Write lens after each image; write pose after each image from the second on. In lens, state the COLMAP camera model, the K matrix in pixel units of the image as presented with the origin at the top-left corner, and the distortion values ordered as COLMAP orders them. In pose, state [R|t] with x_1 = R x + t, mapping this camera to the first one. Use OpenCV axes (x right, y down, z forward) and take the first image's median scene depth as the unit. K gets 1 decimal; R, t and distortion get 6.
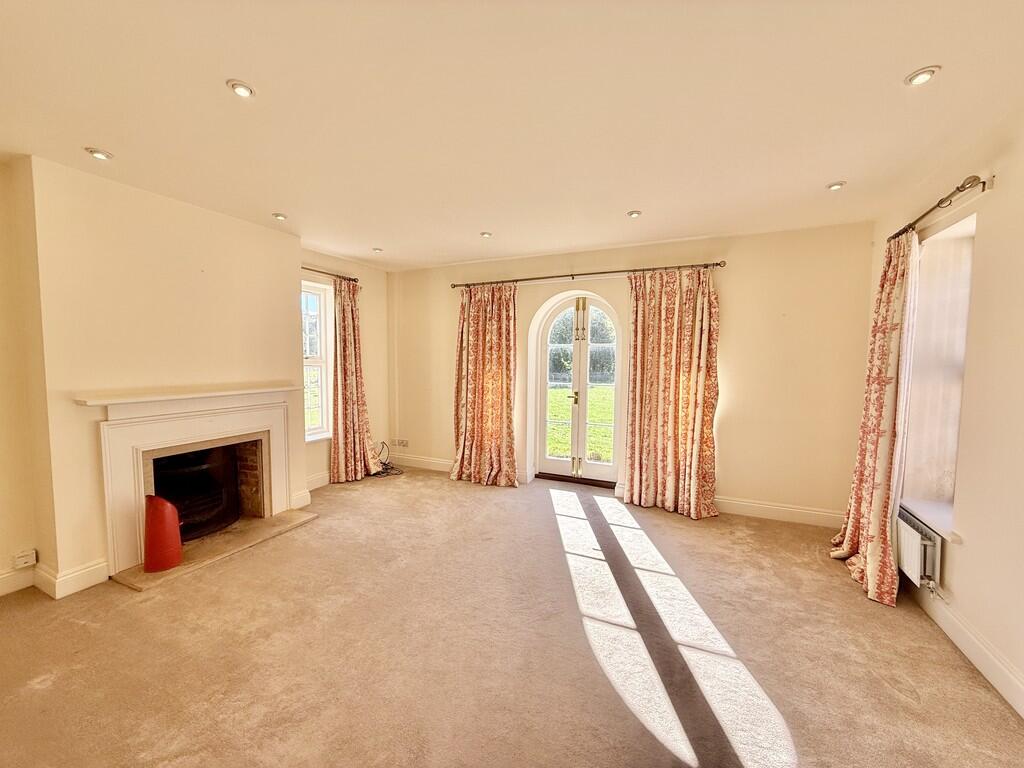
lens RADIAL K [[412.9, 0, 517.3], [0, 412.9, 384.3], [0, 0, 1]] dist [0.004234, -0.000140]
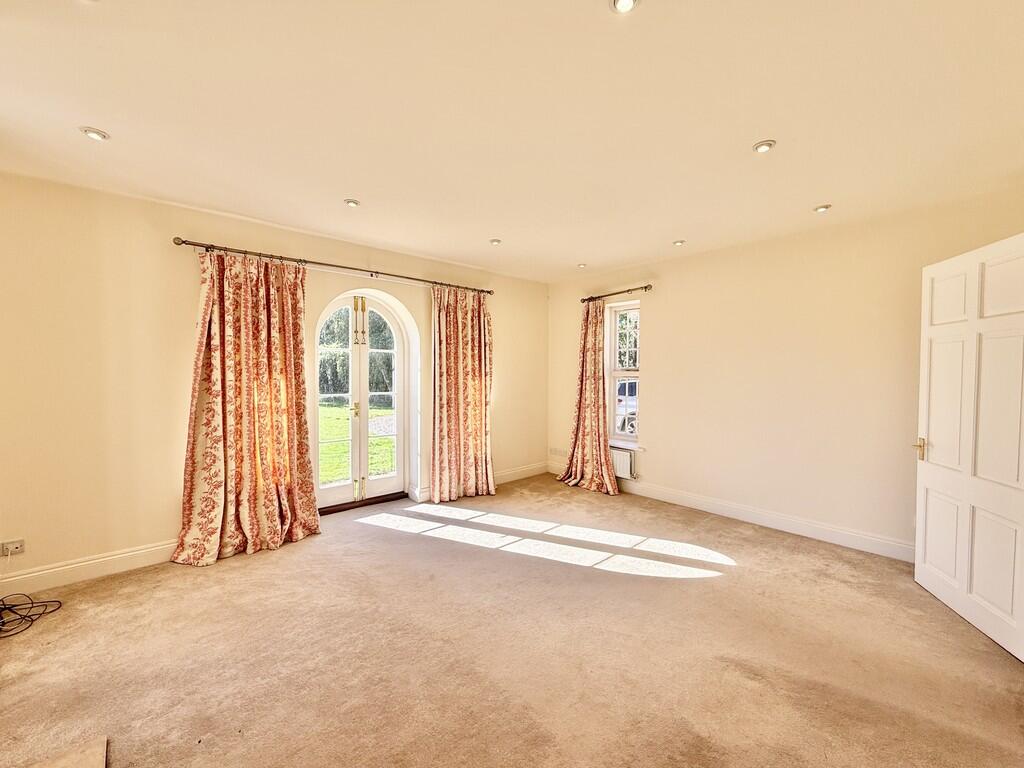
lens RADIAL K [[412.9, 0, 518.7], [0, 412.9, 385.2], [0, 0, 1]] dist [0.004234, -0.000140]
pose [[0.393819, -0.038193, 0.918394, -0.605083], [0.056636, 0.998246, 0.017227, -0.017620], [-0.917442, 0.045230, 0.395291, 0.384677]]
